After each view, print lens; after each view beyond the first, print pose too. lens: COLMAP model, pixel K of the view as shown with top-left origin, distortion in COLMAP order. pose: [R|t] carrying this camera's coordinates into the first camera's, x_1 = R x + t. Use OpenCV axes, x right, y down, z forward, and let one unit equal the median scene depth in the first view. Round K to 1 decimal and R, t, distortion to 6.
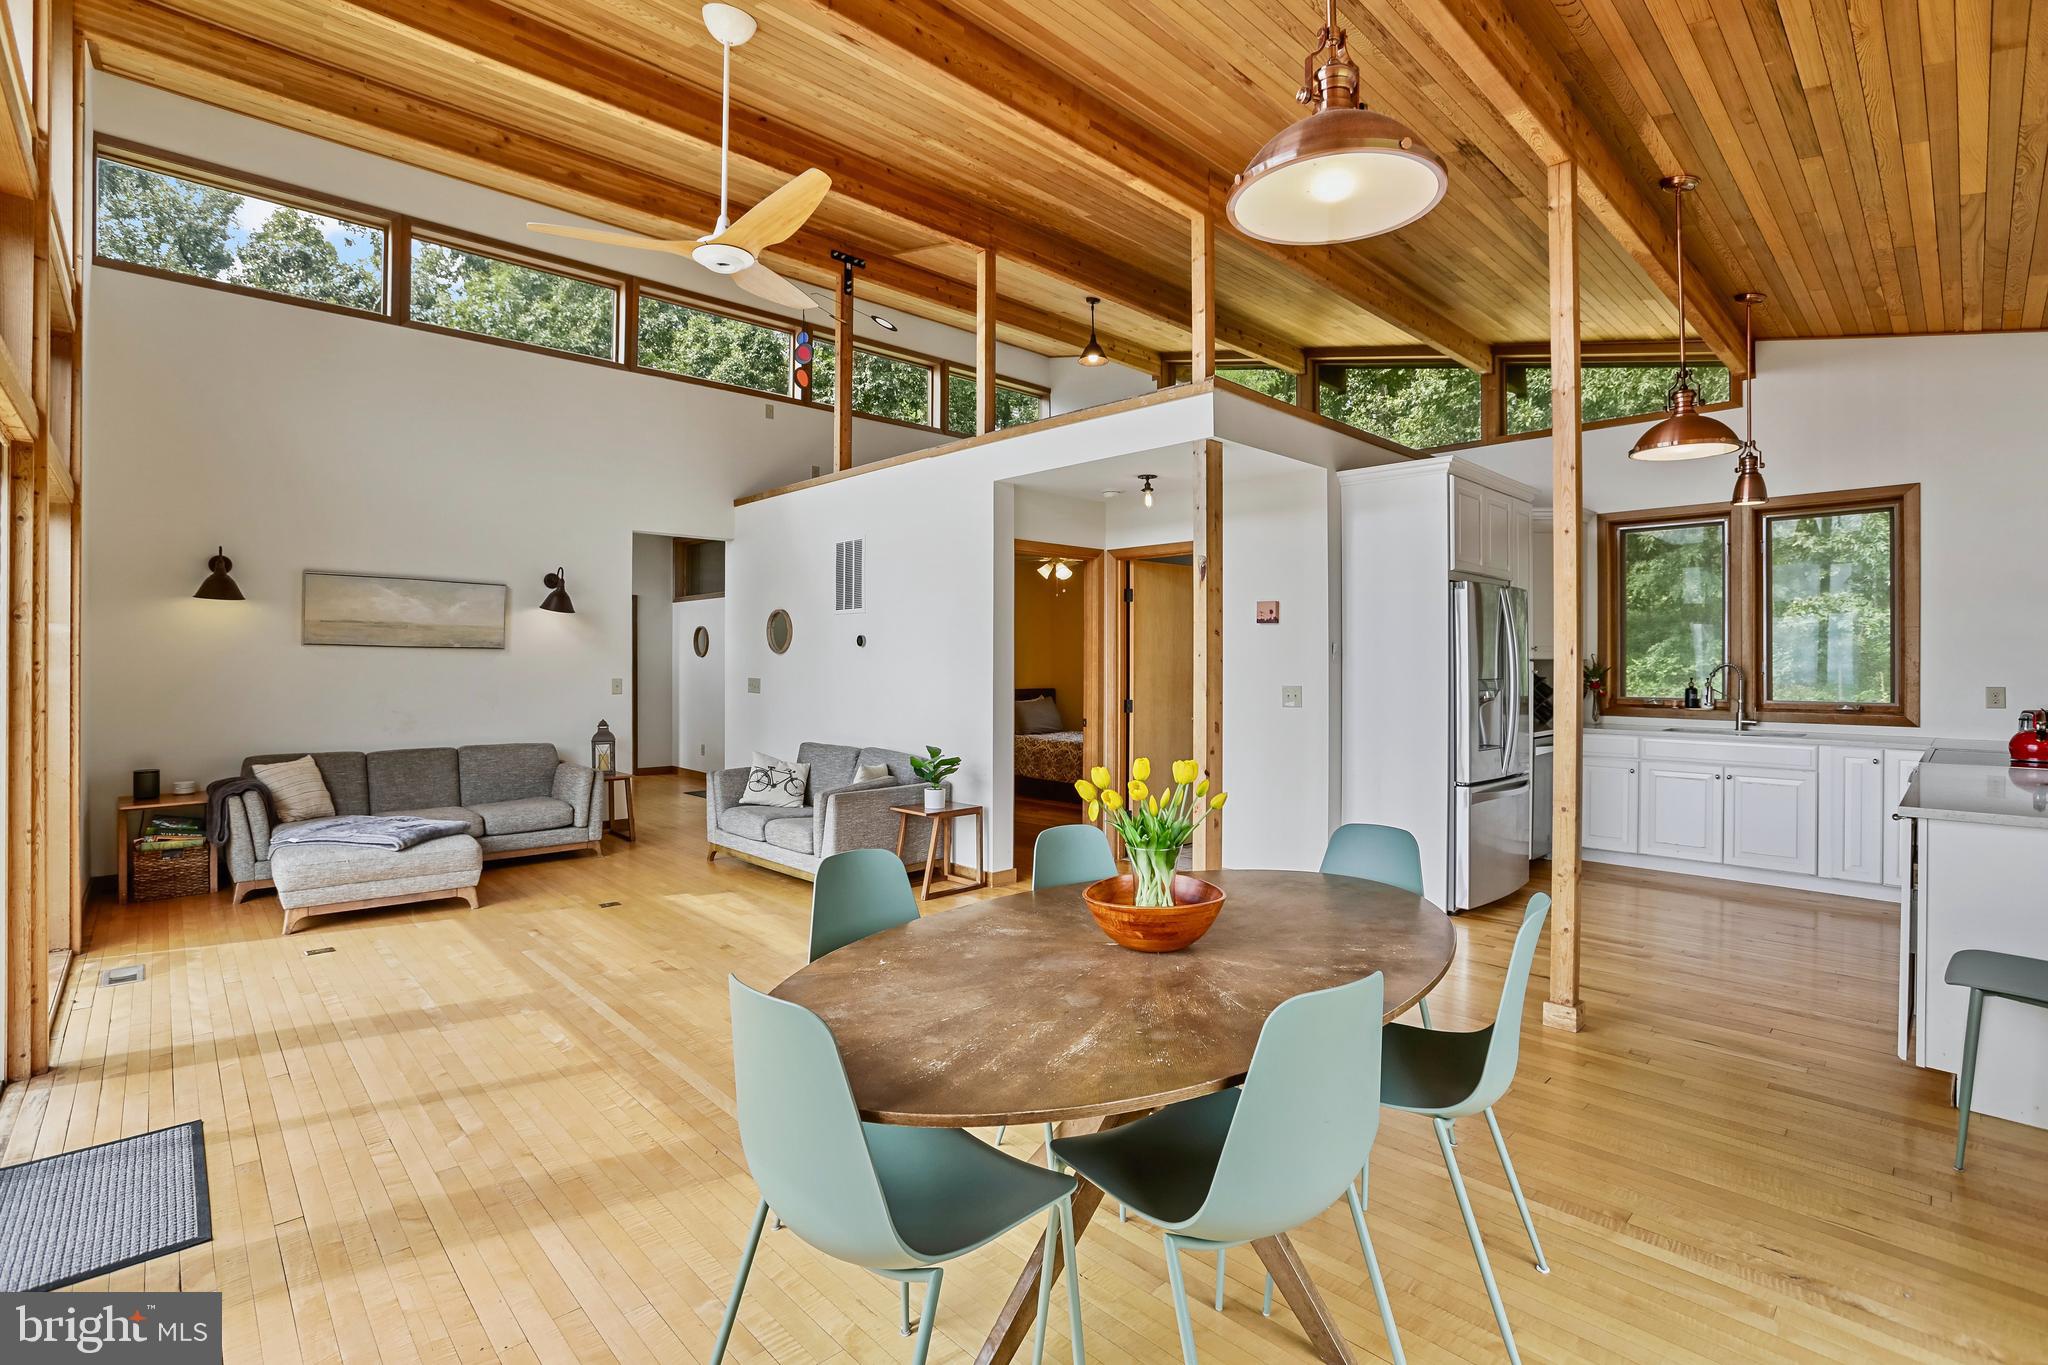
lens RADIAL K [[948.2, 0, 982.8], [0, 948.2, 663.1], [0, 0, 1]] dist [-0.036015, 0.006271]
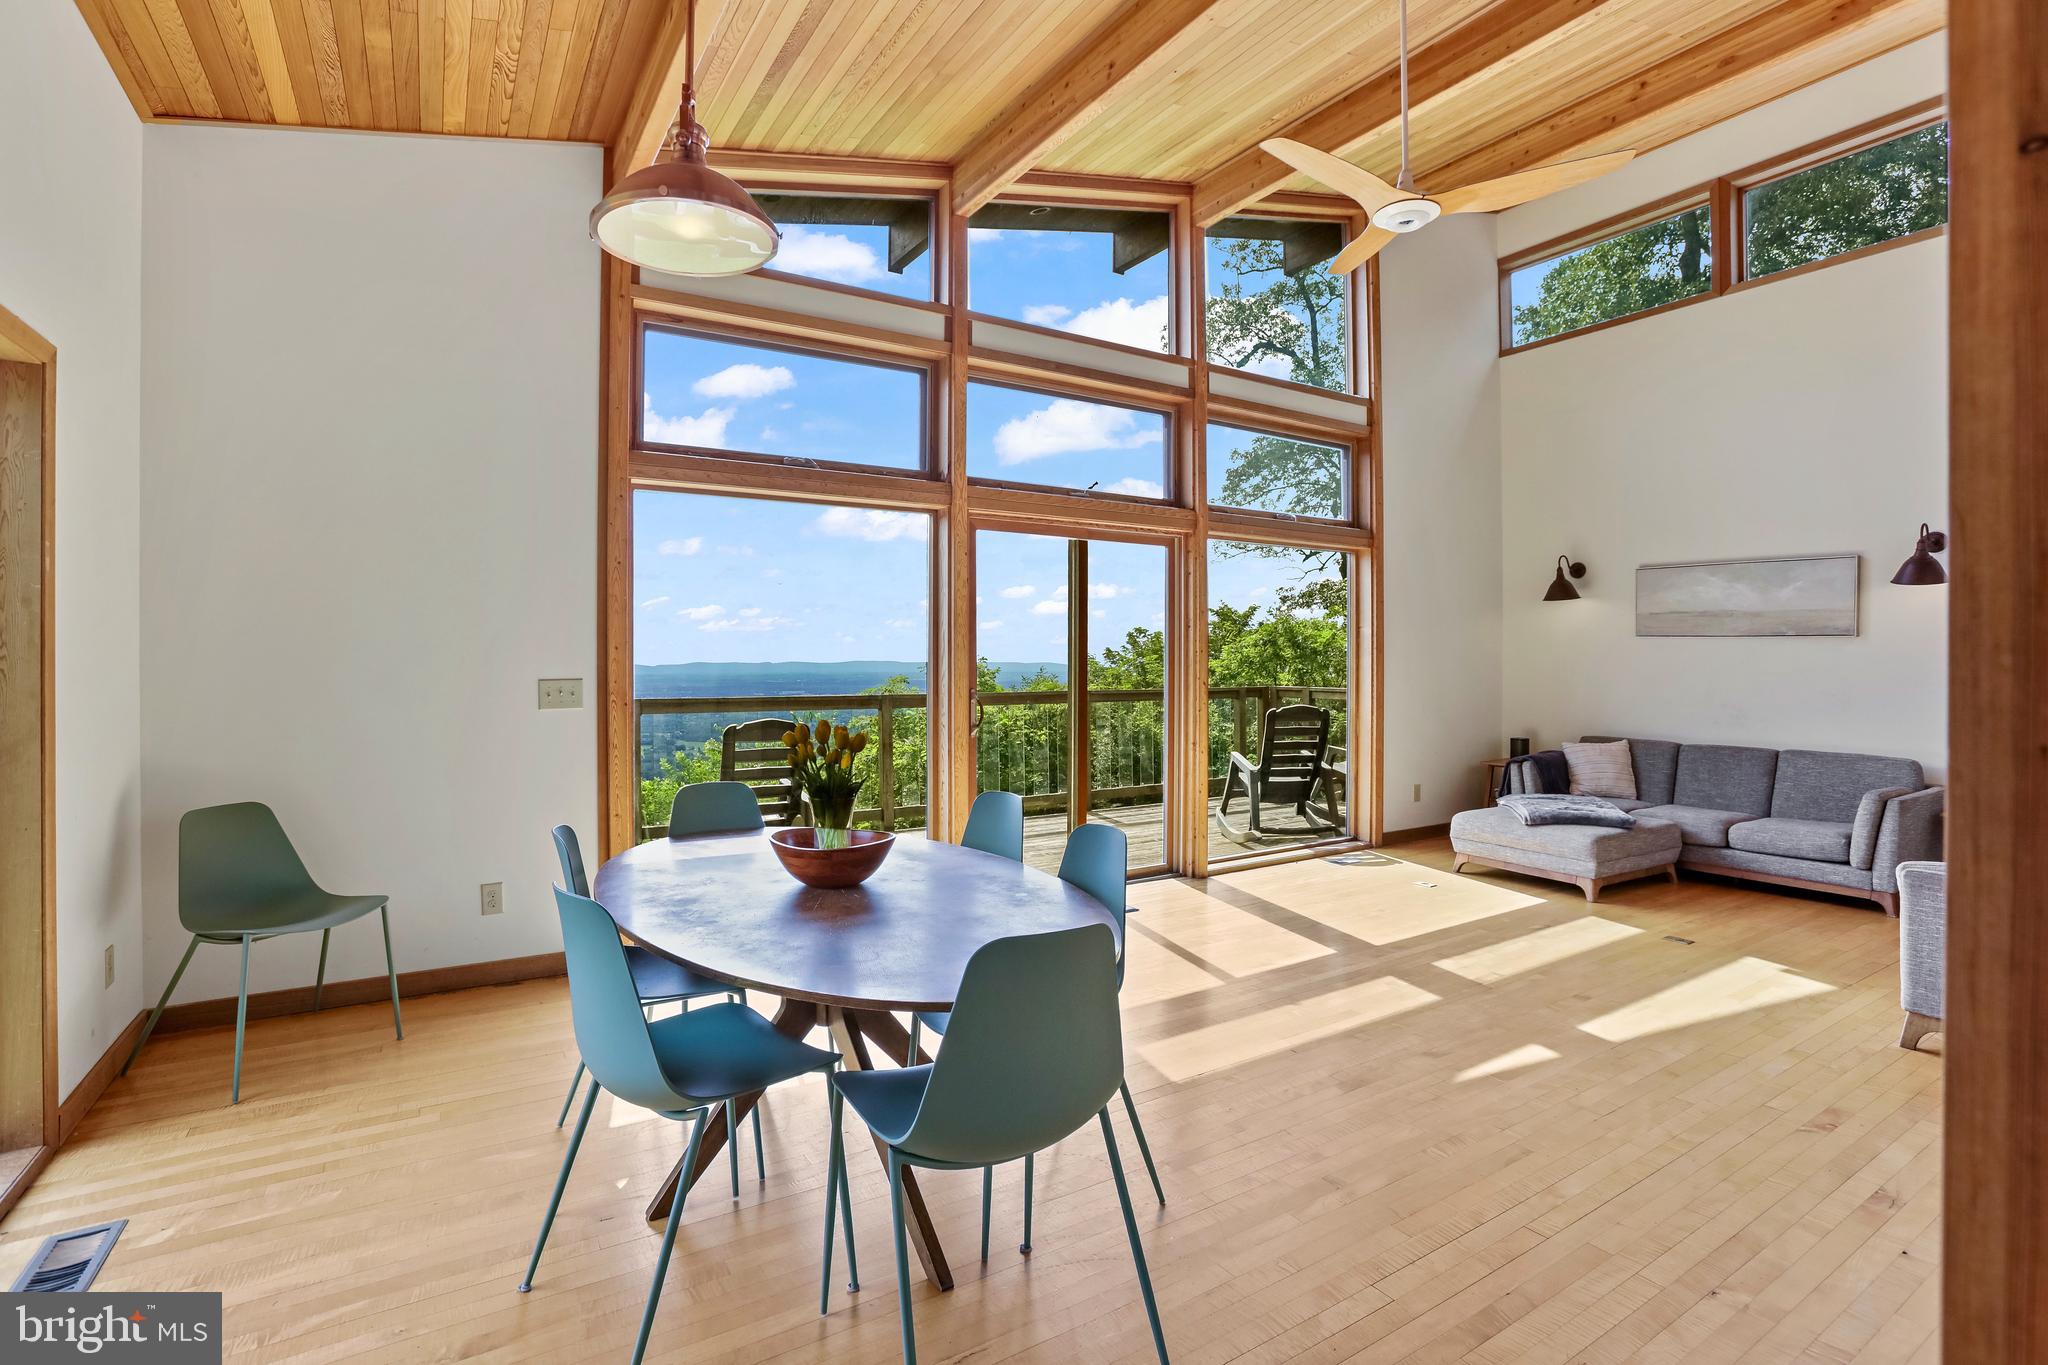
lens RADIAL K [[948.2, 0, 1041.5], [0, 948.2, 667.7], [0, 0, 1]] dist [-0.036015, 0.006271]
pose [[-0.163127, 0.009762, -0.986557, 0.422857], [0.000422, 0.999952, 0.009825, 0.004687], [0.986605, 0.001186, -0.163123, 0.479344]]
